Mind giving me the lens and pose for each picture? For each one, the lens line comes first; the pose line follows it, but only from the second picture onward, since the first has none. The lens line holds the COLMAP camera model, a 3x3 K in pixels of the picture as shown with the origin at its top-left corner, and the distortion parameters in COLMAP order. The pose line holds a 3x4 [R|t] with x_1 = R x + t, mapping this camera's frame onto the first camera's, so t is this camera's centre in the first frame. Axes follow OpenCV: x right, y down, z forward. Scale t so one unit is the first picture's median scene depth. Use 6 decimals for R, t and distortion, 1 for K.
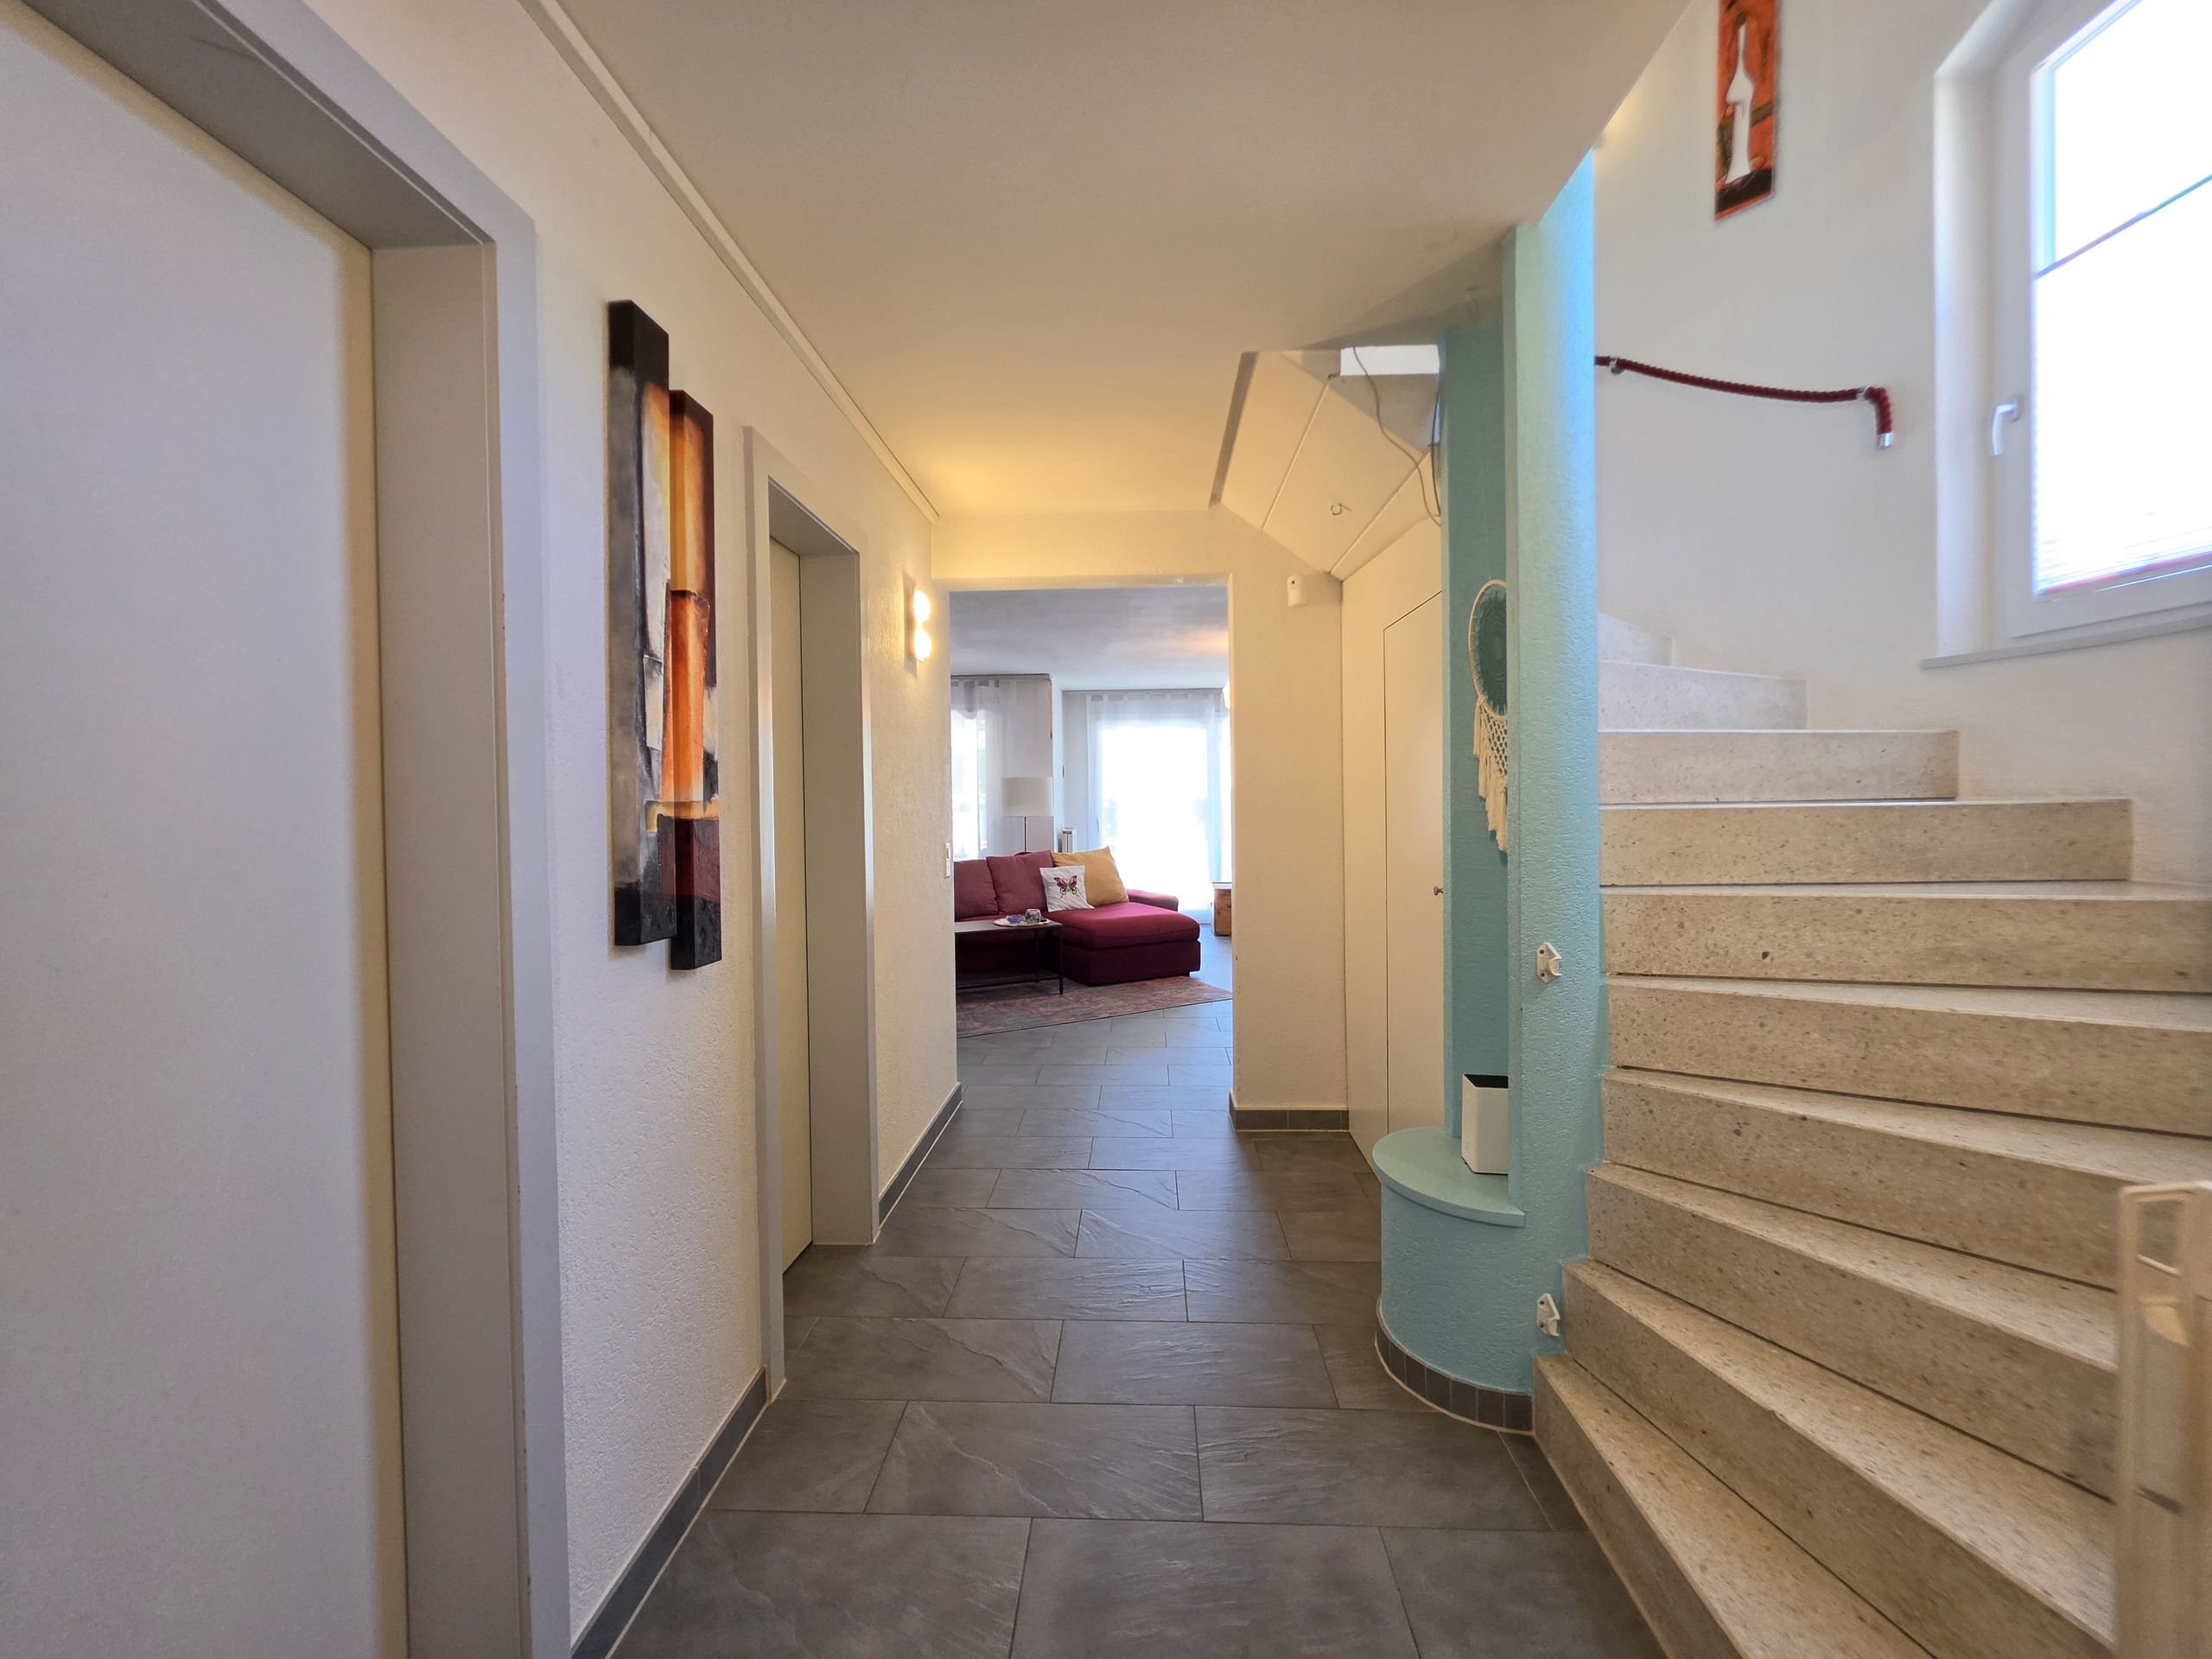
lens RADIAL K [[887.0, 0, 1116.2], [0, 887.0, 815.8], [0, 0, 1]] dist [-0.001915, -0.000161]
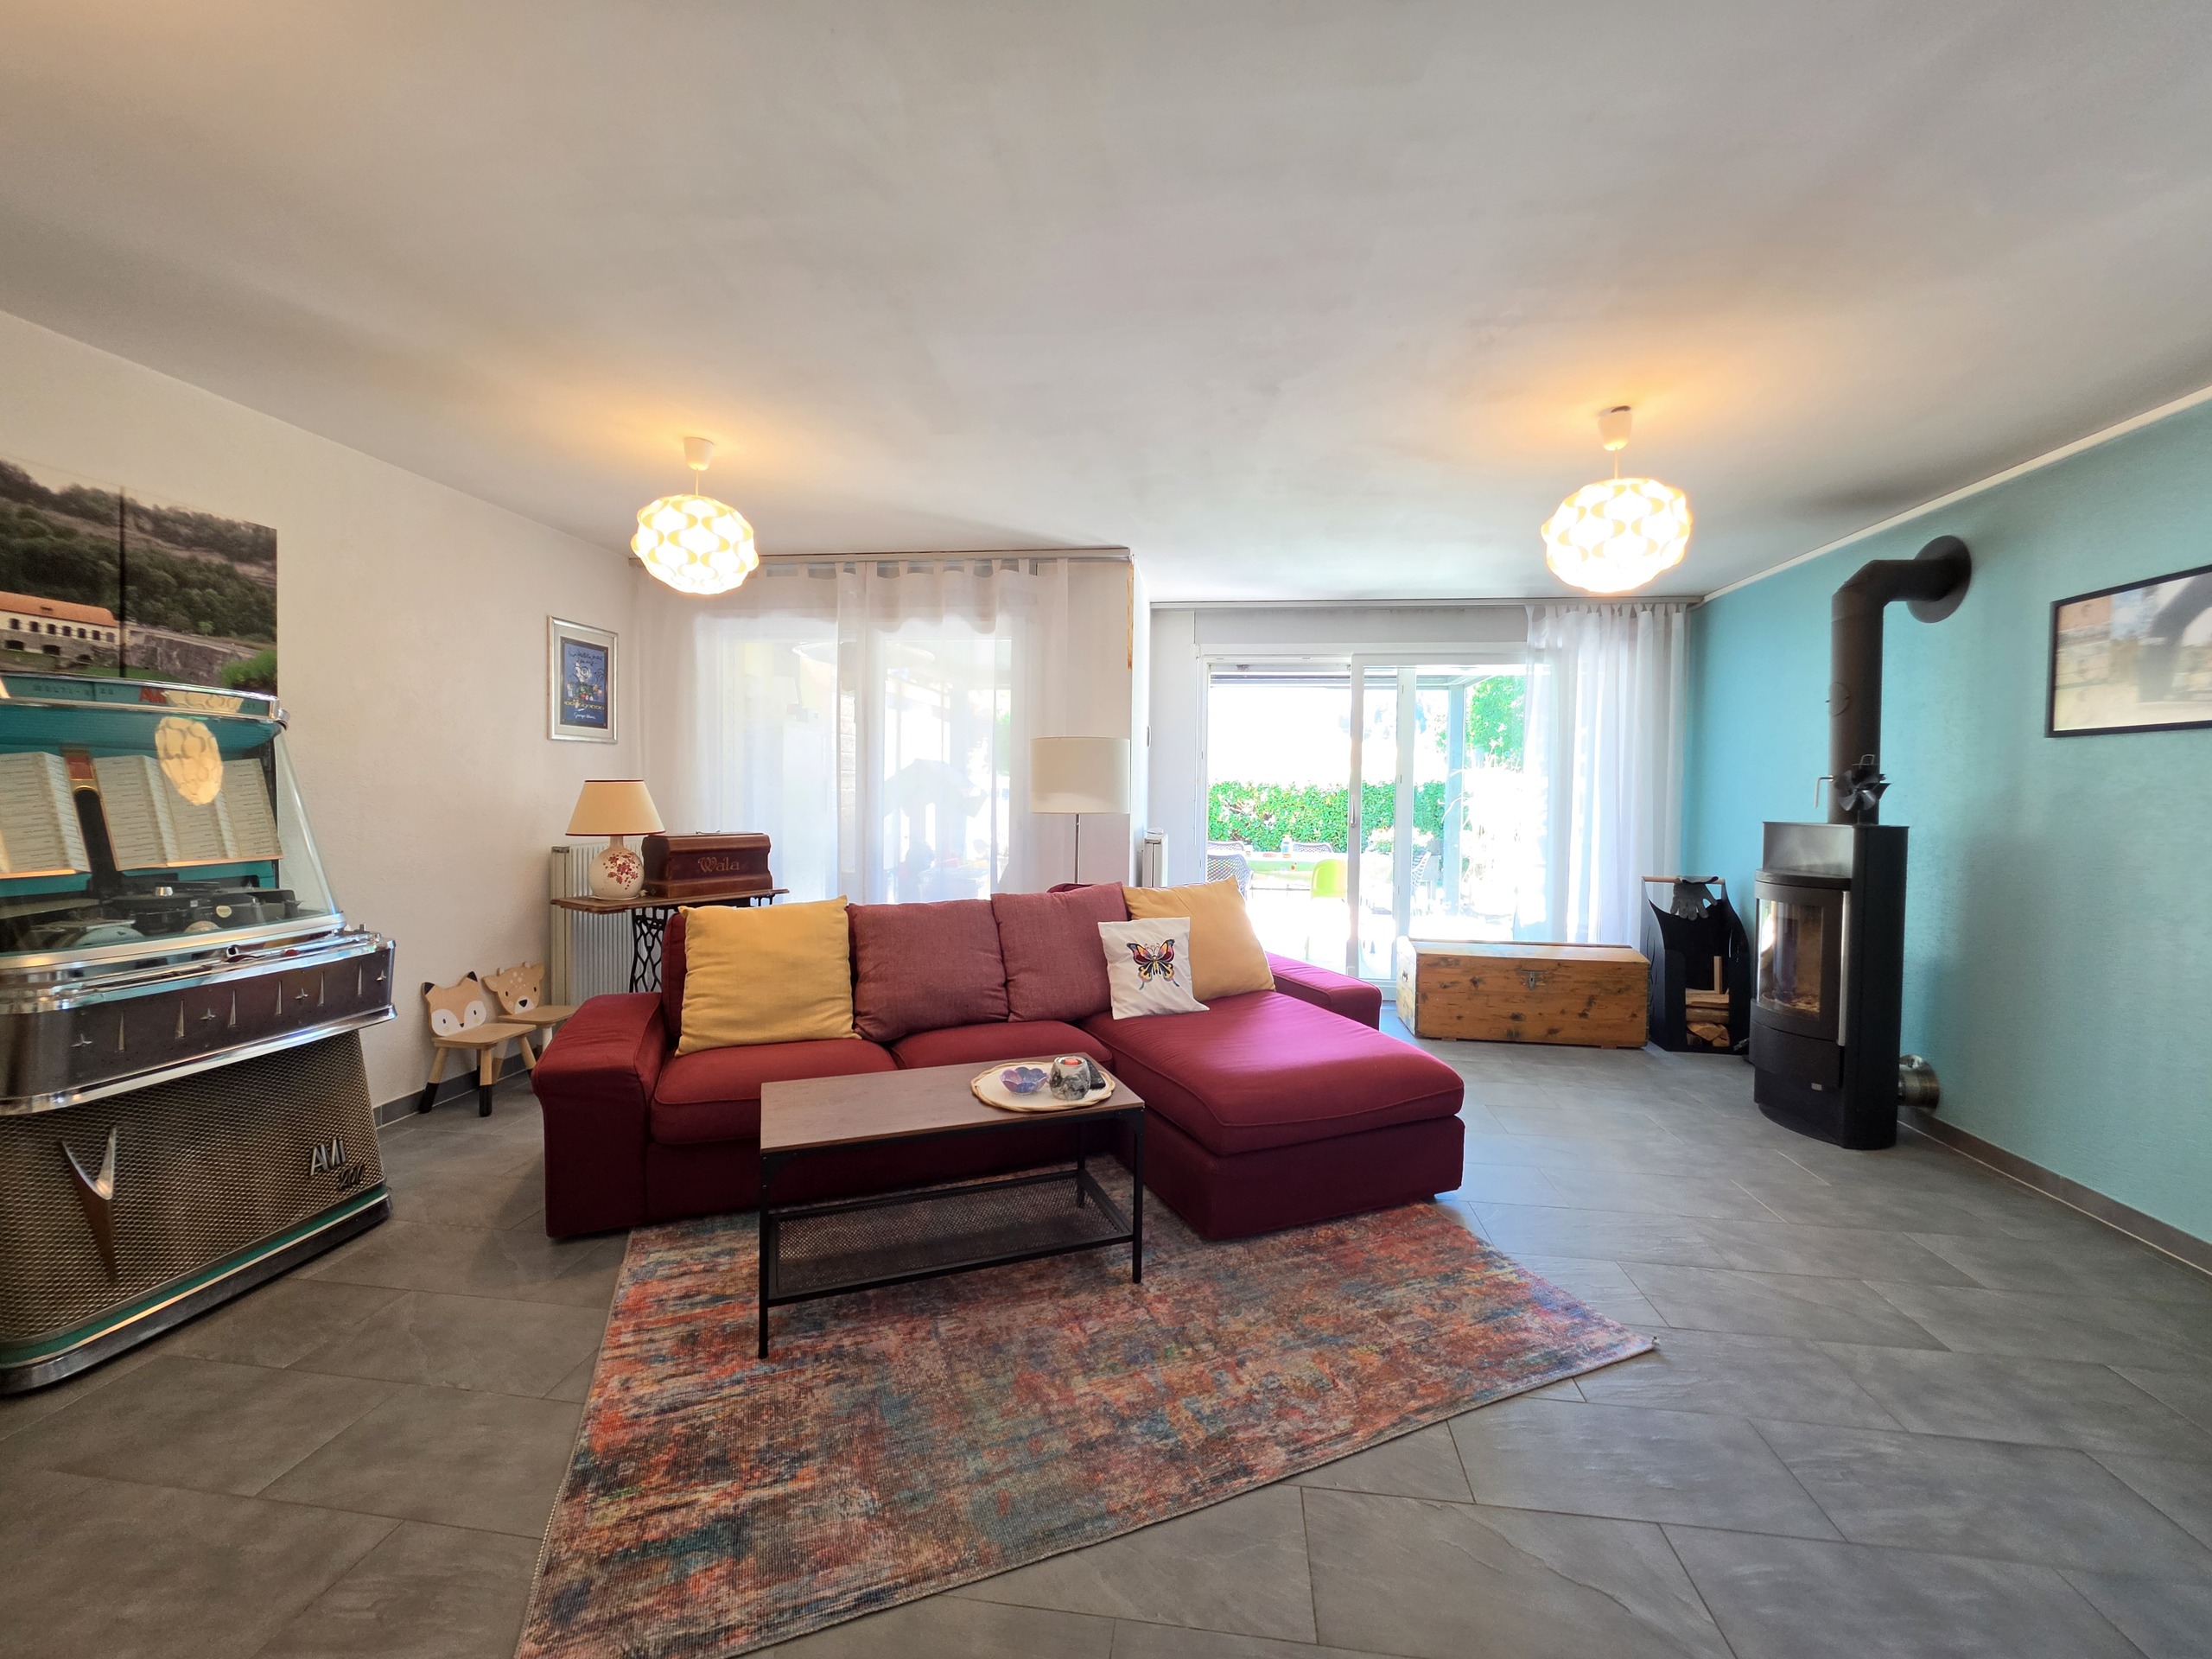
lens RADIAL K [[887.0, 0, 1116.2], [0, 887.0, 815.8], [0, 0, 1]] dist [-0.001915, -0.000161]
pose [[0.995805, 0.032473, -0.085550, -0.036742], [-0.032022, 0.999465, 0.006641, -0.002285], [0.085720, -0.003874, 0.996312, 0.516832]]
